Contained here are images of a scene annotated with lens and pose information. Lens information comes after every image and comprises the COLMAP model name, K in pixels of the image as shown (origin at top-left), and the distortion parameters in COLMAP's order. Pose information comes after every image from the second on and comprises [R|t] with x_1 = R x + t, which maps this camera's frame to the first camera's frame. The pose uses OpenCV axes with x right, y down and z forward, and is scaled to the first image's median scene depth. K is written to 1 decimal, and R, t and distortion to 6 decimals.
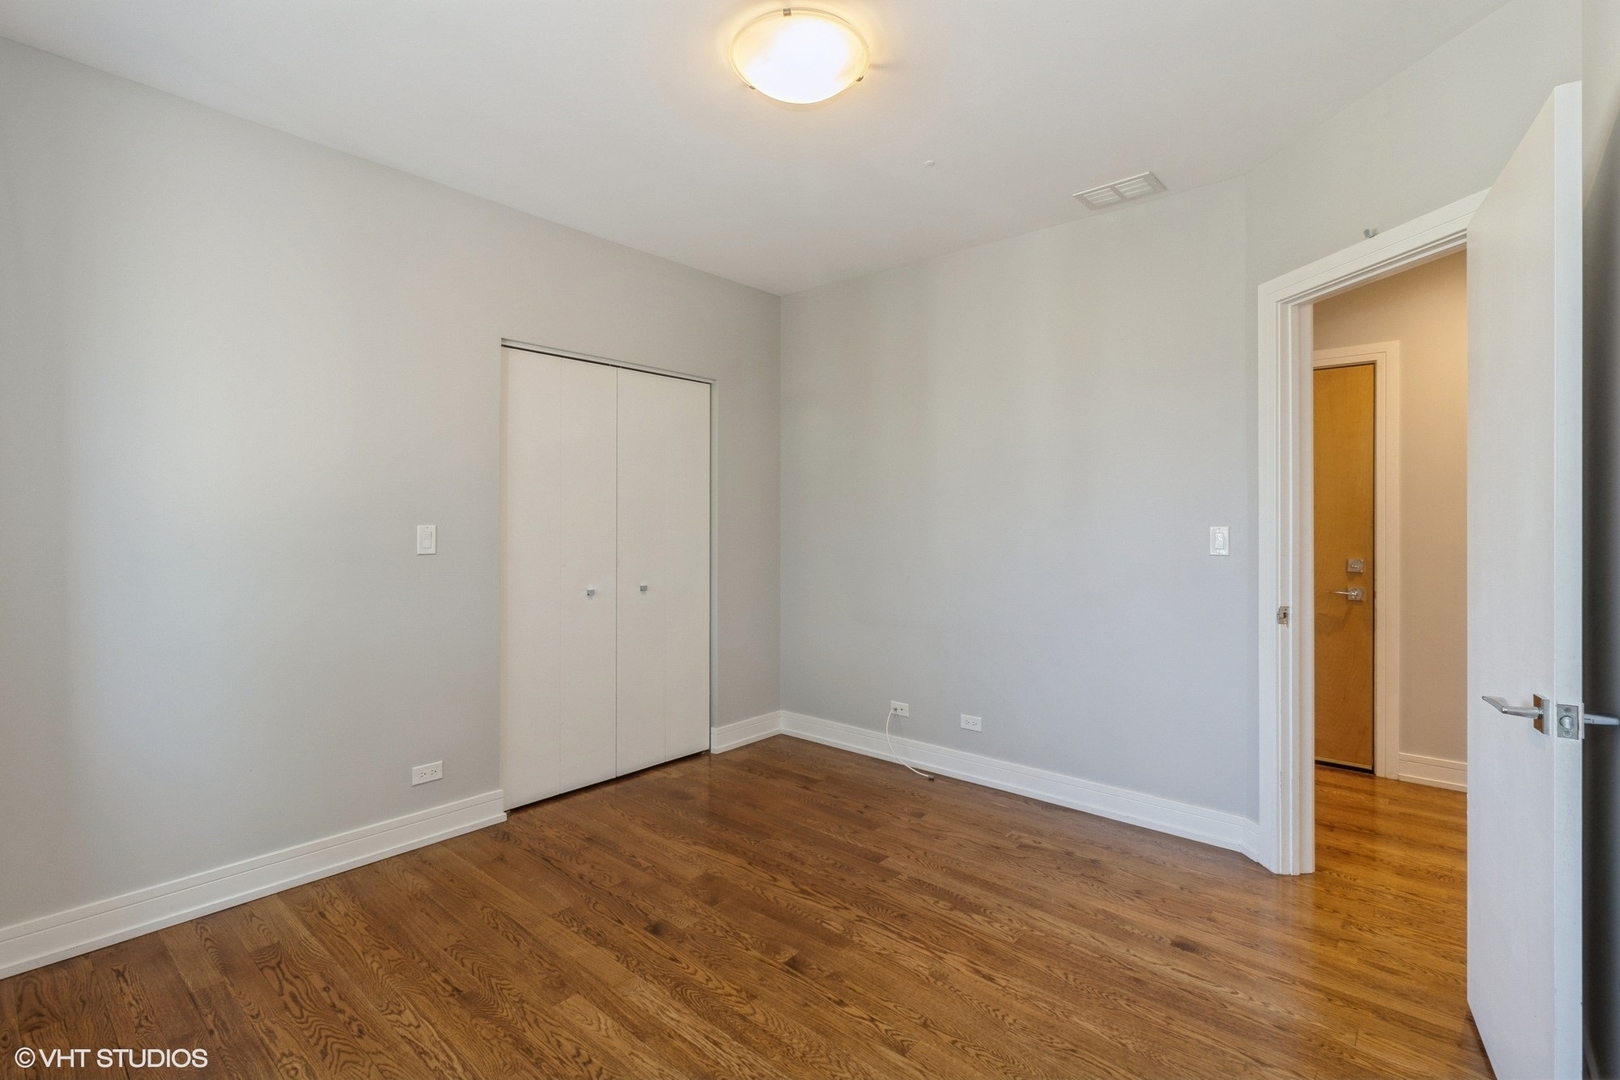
lens RADIAL K [[740.3, 0, 814.1], [0, 740.3, 517.4], [0, 0, 1]] dist [0.000082, 0.000176]
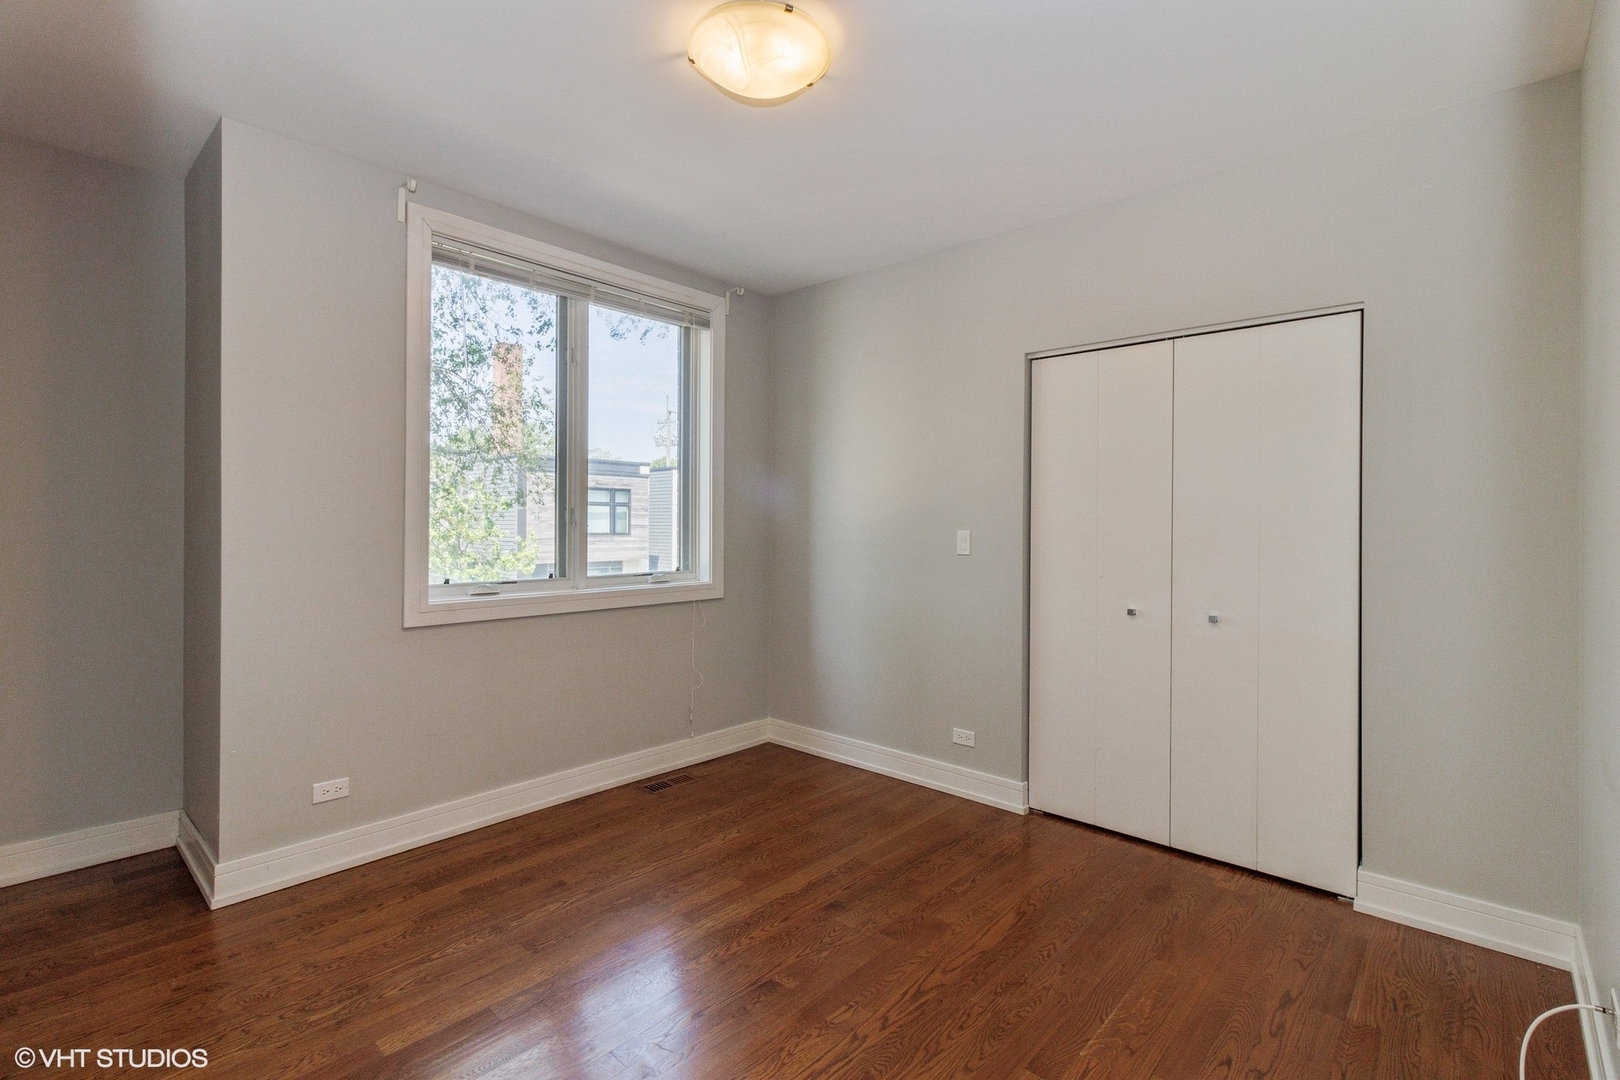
lens RADIAL K [[766.0, 0, 852.8], [0, 766.0, 528.9], [0, 0, 1]] dist [0.019925, -0.000150]
pose [[-0.000456, 0.004395, -0.999990, 0.780064], [-0.006973, 0.999966, 0.004398, 0.003757], [0.999976, 0.006975, -0.000426, 0.887412]]
